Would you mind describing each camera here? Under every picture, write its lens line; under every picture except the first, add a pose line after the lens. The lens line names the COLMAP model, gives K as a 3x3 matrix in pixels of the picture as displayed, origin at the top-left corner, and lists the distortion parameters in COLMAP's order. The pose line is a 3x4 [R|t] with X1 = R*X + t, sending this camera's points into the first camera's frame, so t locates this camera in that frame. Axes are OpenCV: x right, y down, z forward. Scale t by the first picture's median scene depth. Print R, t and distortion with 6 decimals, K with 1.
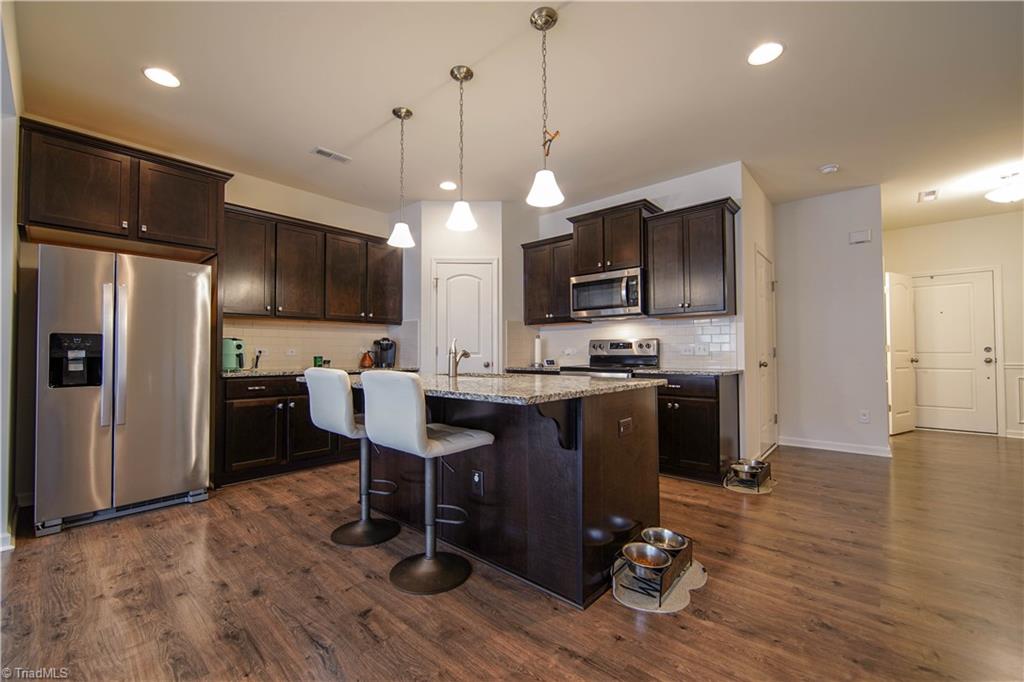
lens RADIAL K [[412.9, 0, 512.0], [0, 412.9, 341.0], [0, 0, 1]] dist [0.001864, 0.000160]
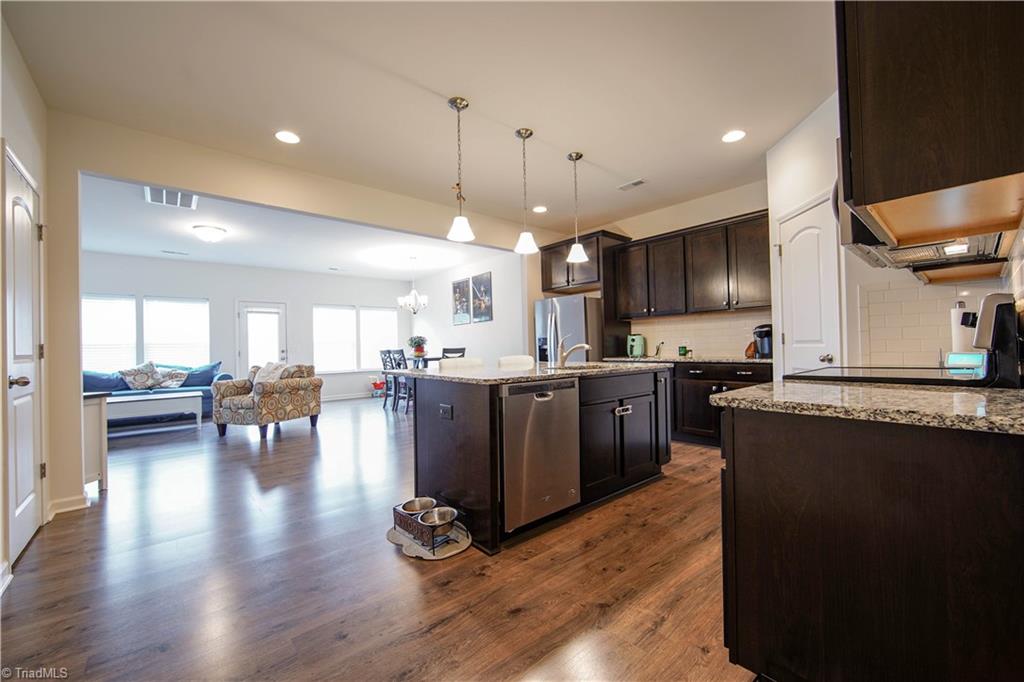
lens RADIAL K [[410.6, 0, 511.1], [0, 410.6, 345.5], [0, 0, 1]] dist [-0.012790, 0.000406]
pose [[-0.113183, 0.001478, -0.993573, 0.668530], [0.051260, 0.998676, -0.004353, 0.014588], [0.992251, -0.051424, -0.113109, 0.615646]]
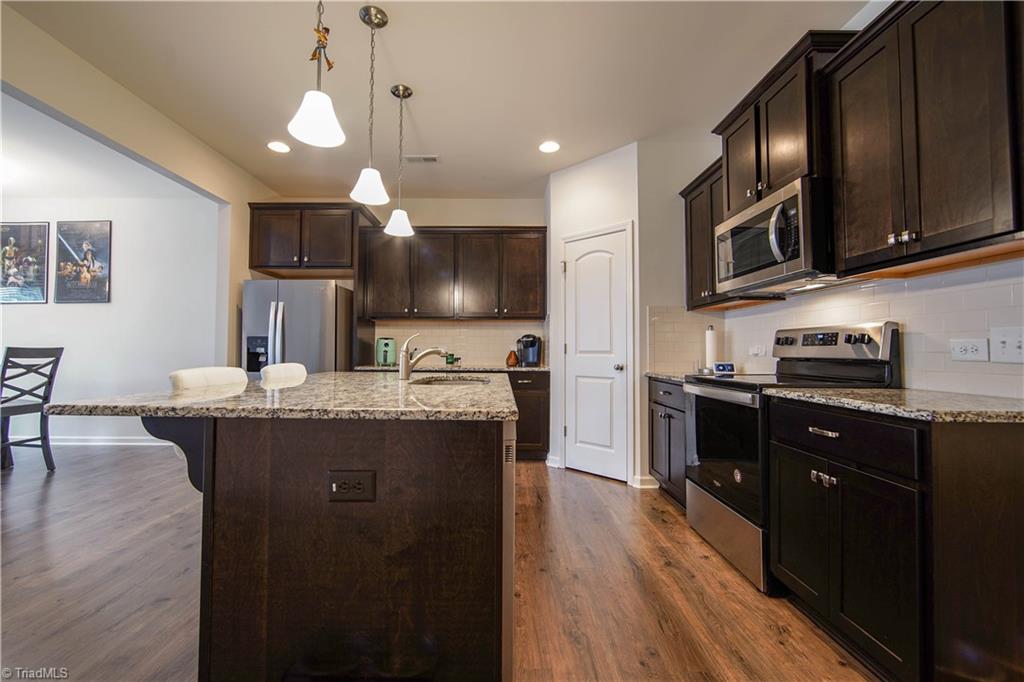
lens RADIAL K [[422.8, 0, 512.0], [0, 422.8, 341.0], [0, 0, 1]] dist [-0.012556, 0.000320]
pose [[0.679339, -0.011511, -0.733734, 0.391222], [0.014162, 0.999896, -0.002574, 0.009418], [0.733688, -0.008642, 0.679432, 0.362562]]
